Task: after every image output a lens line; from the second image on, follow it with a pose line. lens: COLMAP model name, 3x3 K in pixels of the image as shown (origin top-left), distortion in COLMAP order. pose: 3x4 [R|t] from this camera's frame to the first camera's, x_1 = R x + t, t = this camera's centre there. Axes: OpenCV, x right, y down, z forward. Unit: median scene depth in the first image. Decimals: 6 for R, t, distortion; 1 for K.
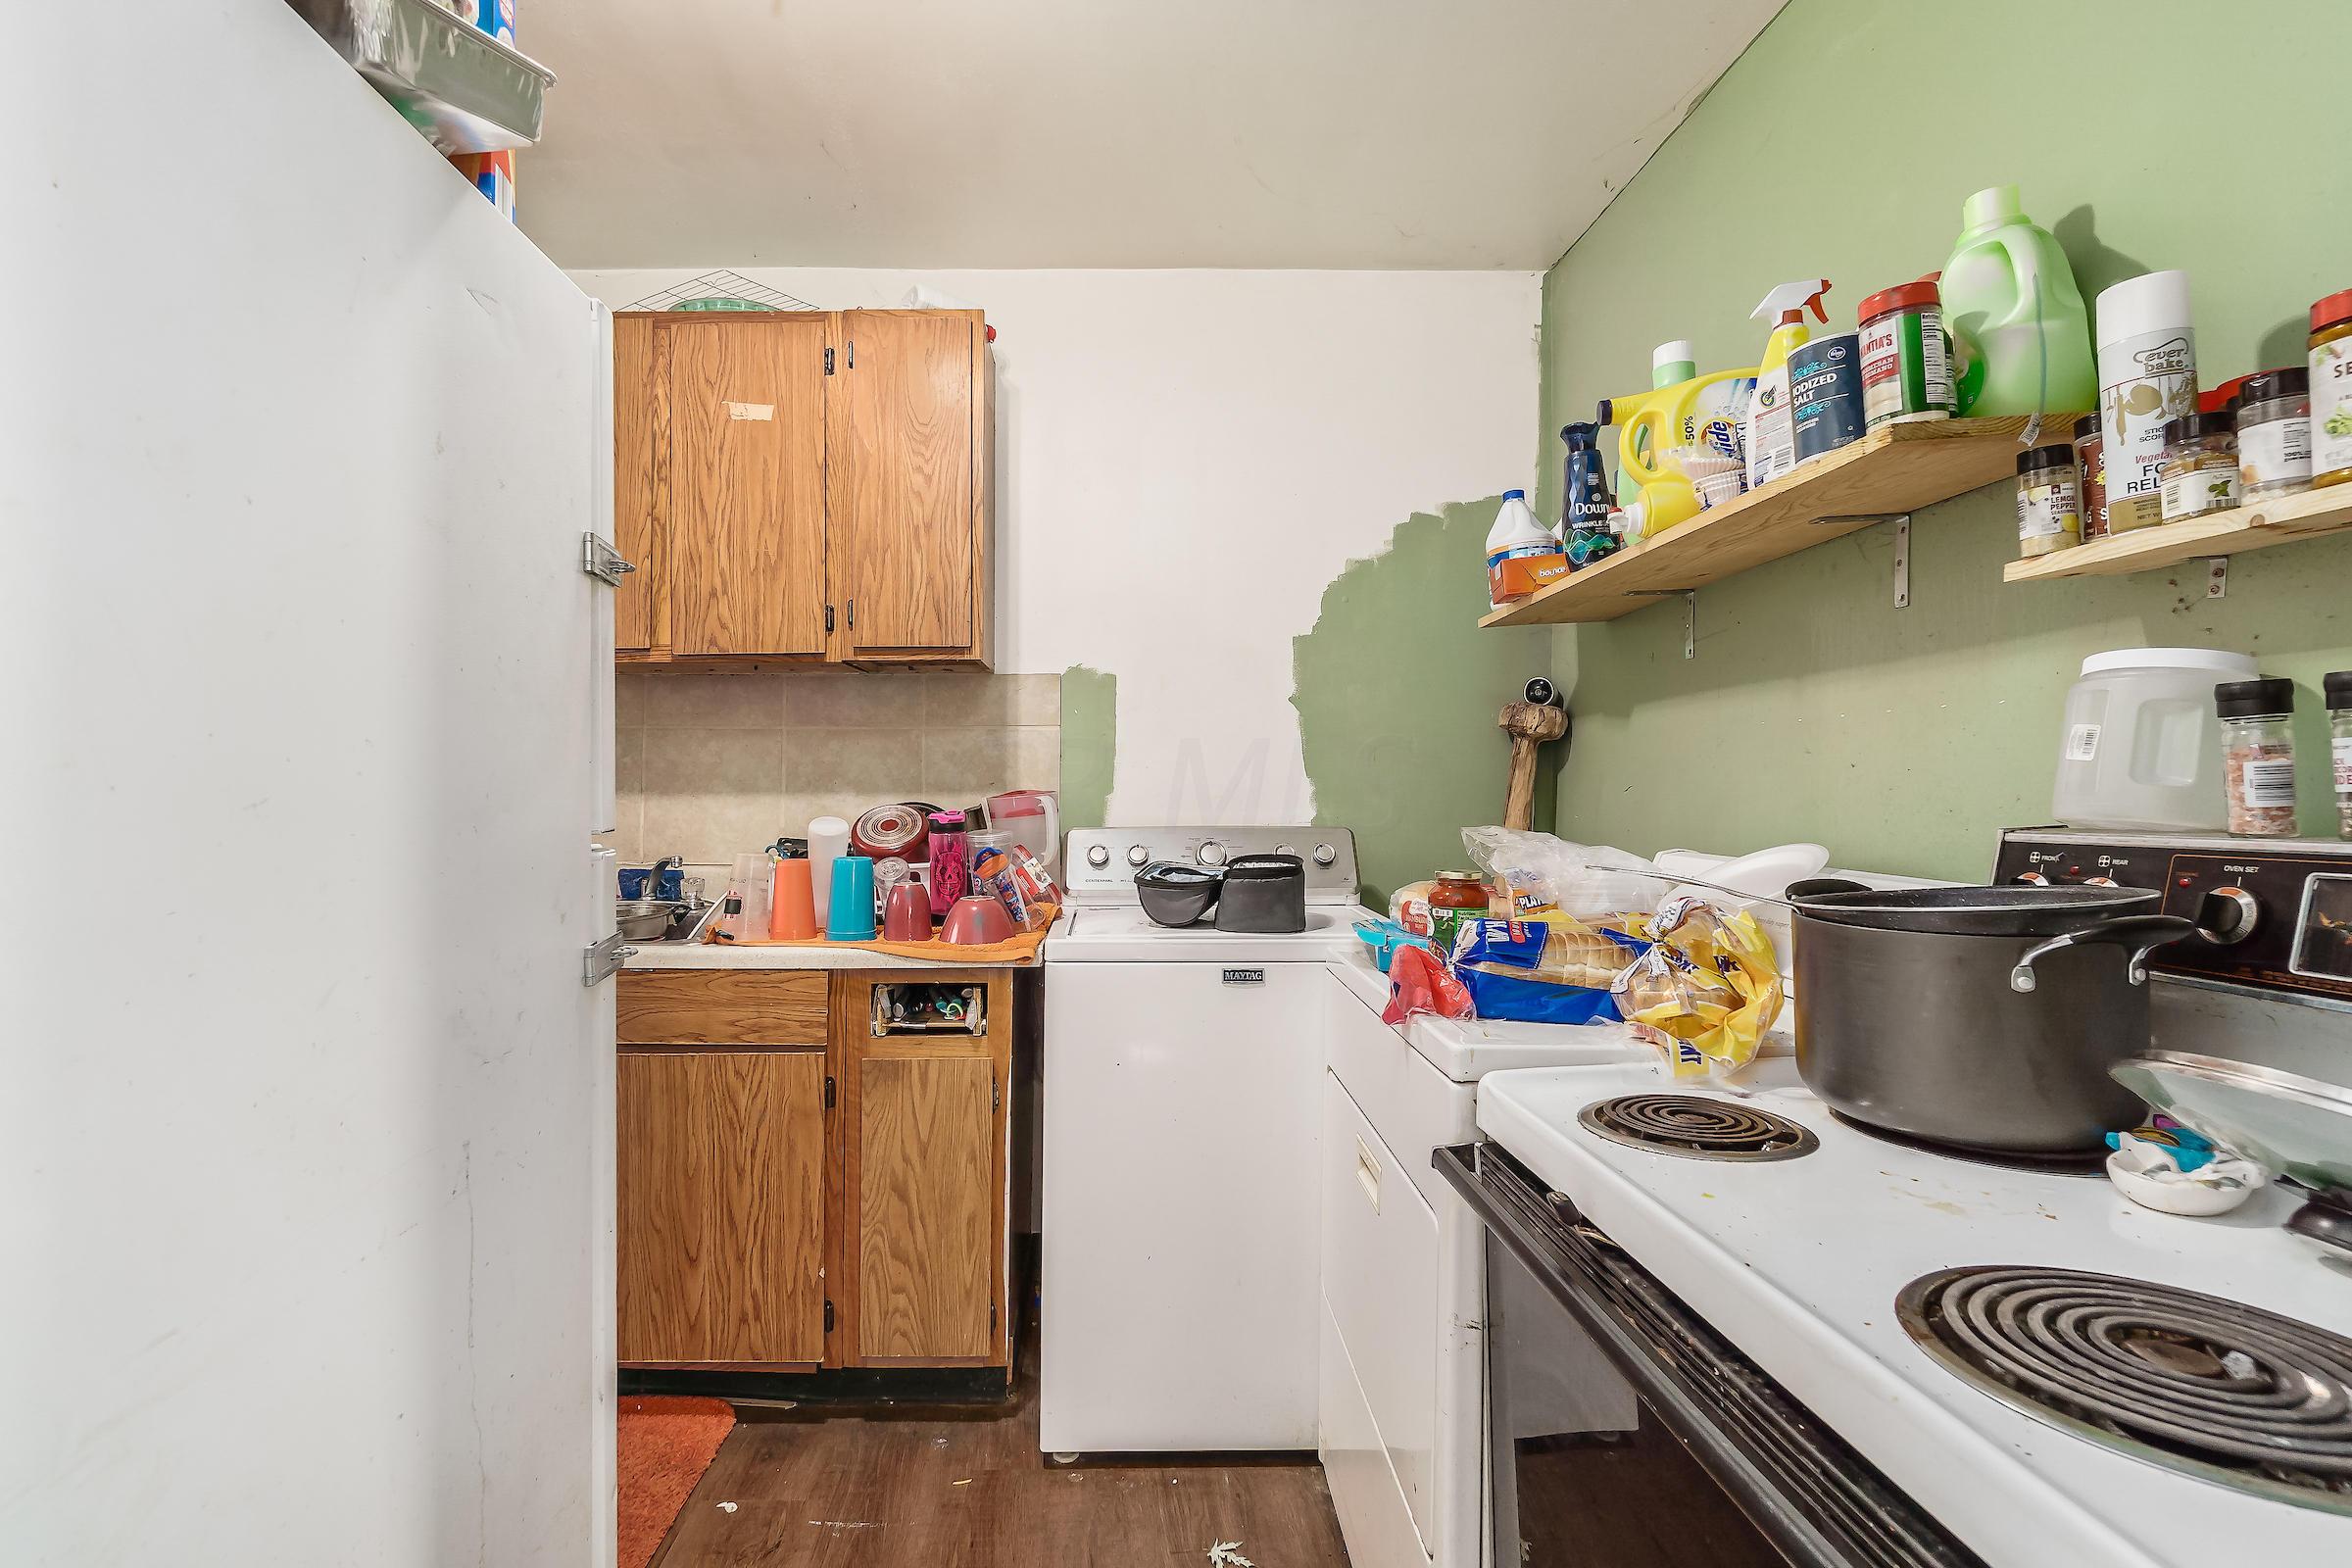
lens RADIAL K [[1028.0, 0, 1170.2], [0, 1028.0, 836.1], [0, 0, 1]] dist [-0.000537, -0.000142]
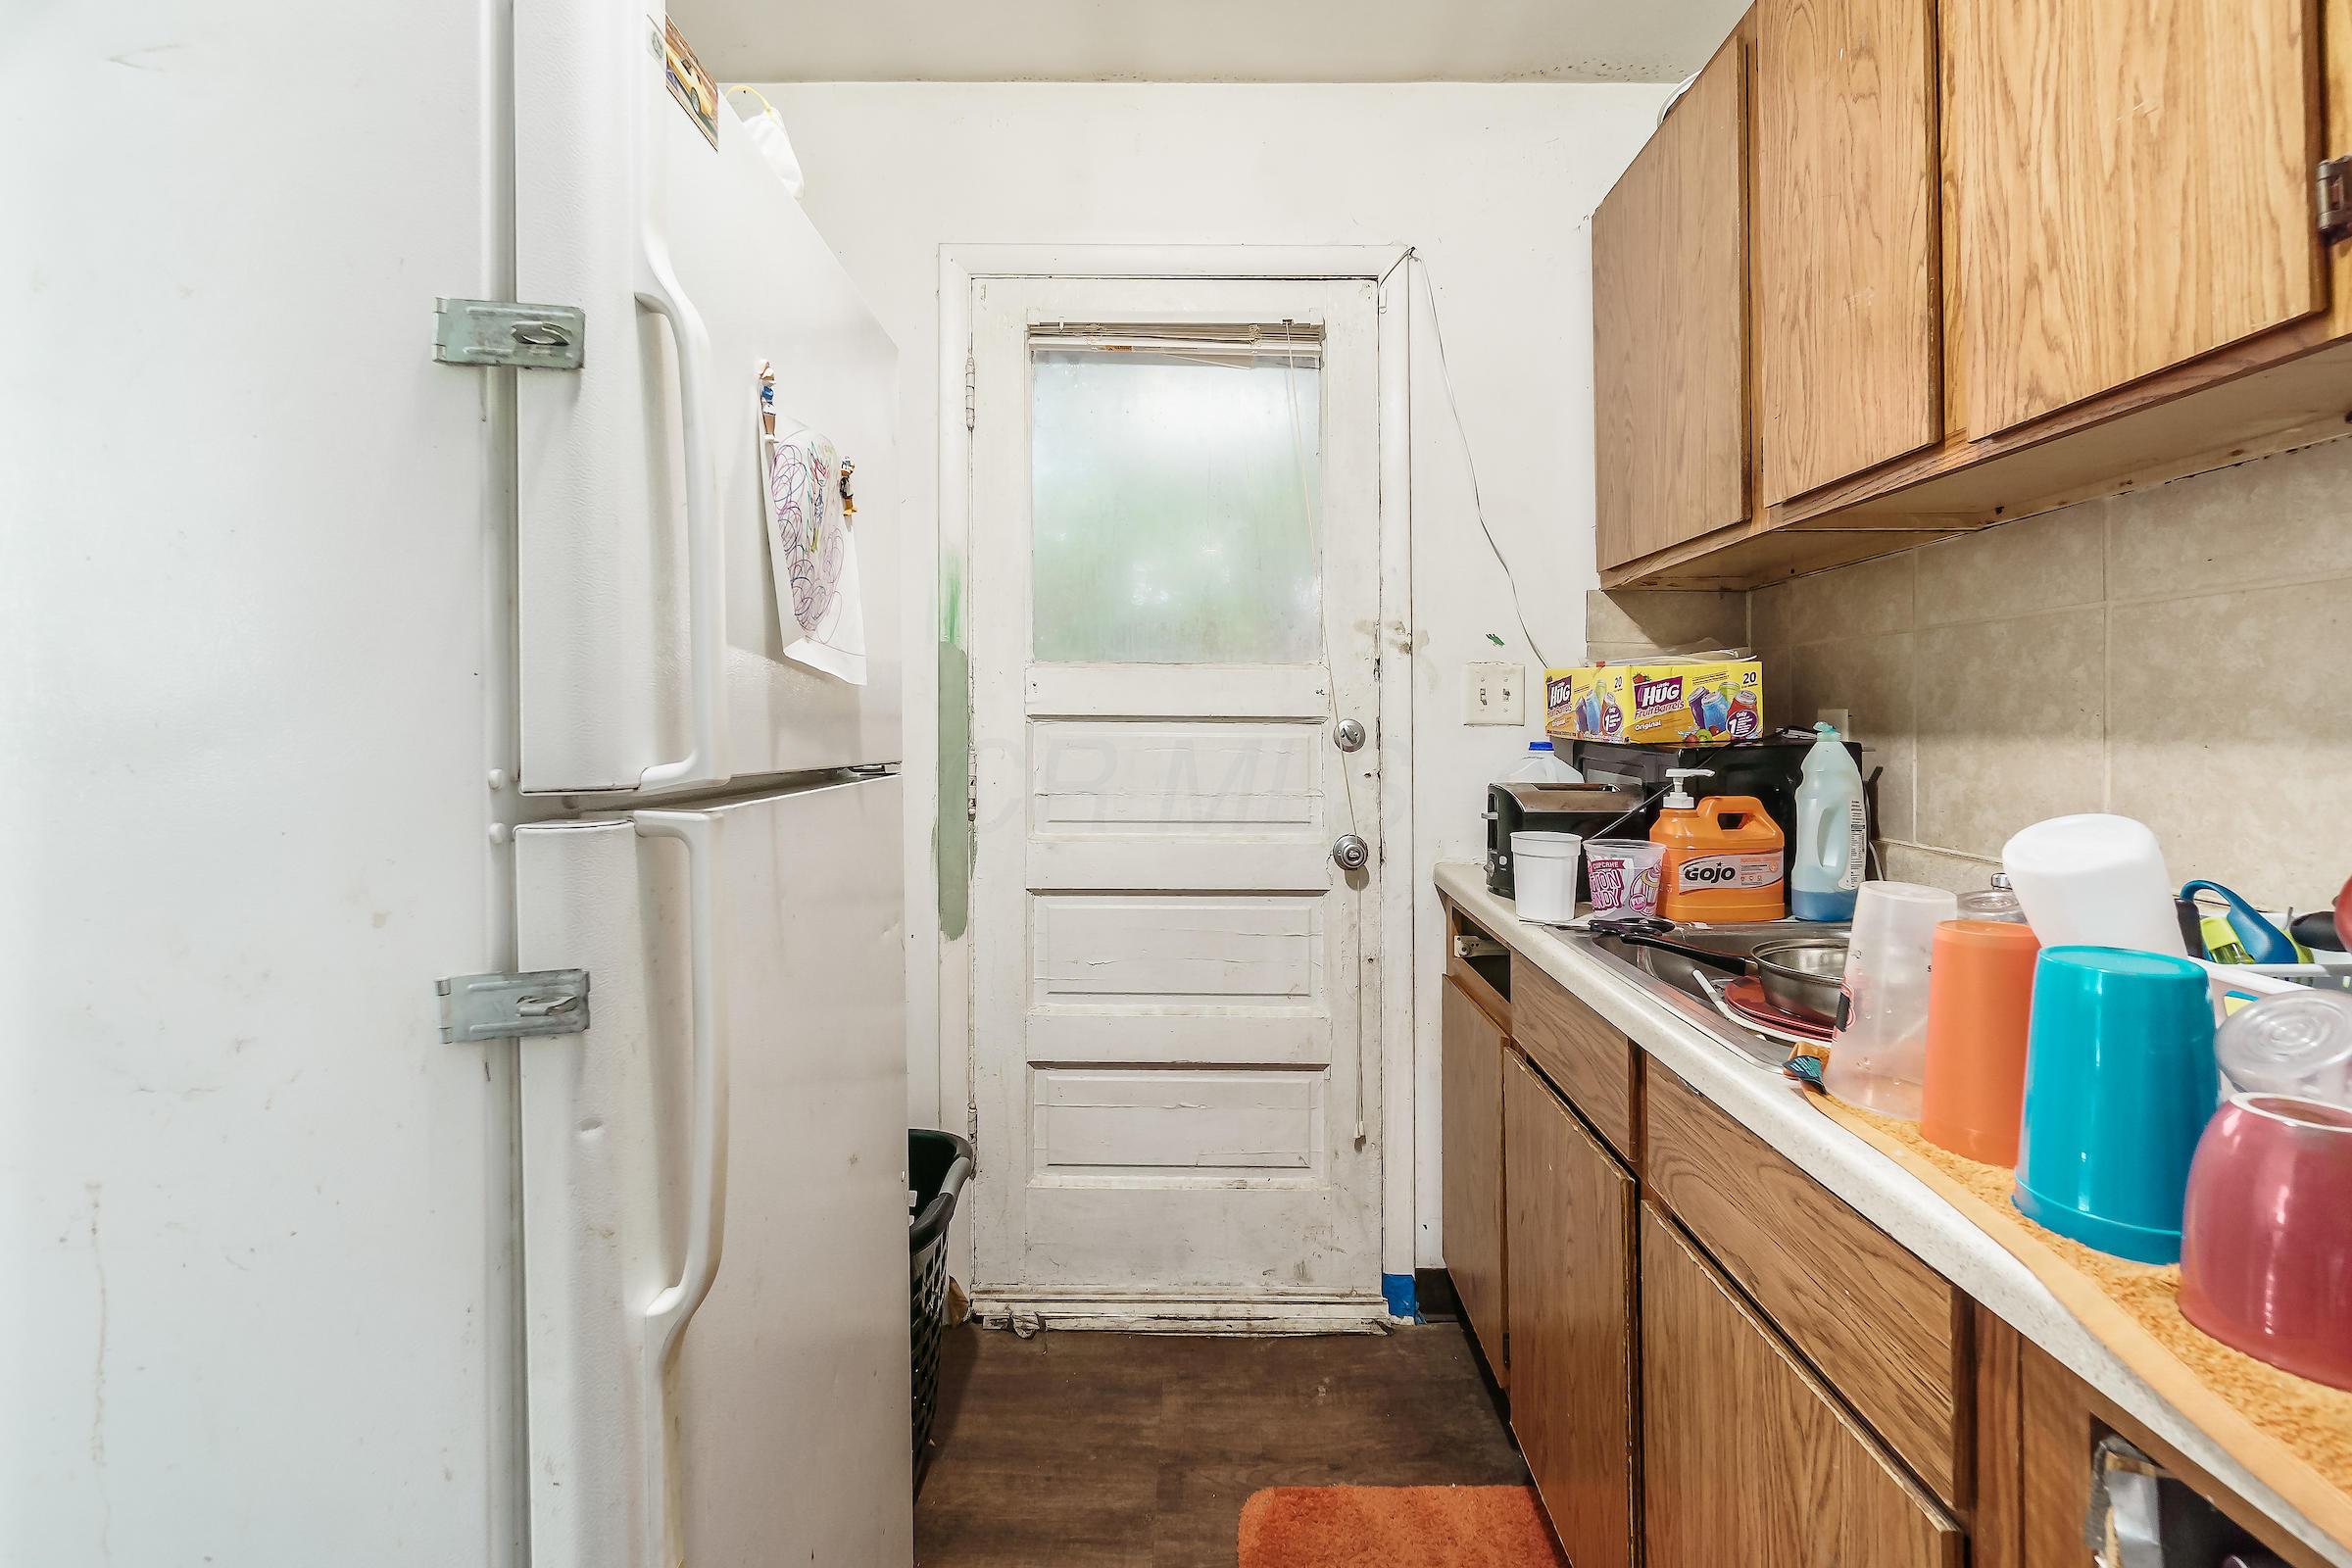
lens RADIAL K [[1038.1, 0, 1179.2], [0, 1038.1, 711.4], [0, 0, 1]] dist [-0.001979, -0.000145]
pose [[-0.059547, -0.013712, -0.998131, 0.010487], [-0.052657, 0.998557, -0.010576, -0.030103], [0.996836, 0.051929, -0.060183, 0.677324]]
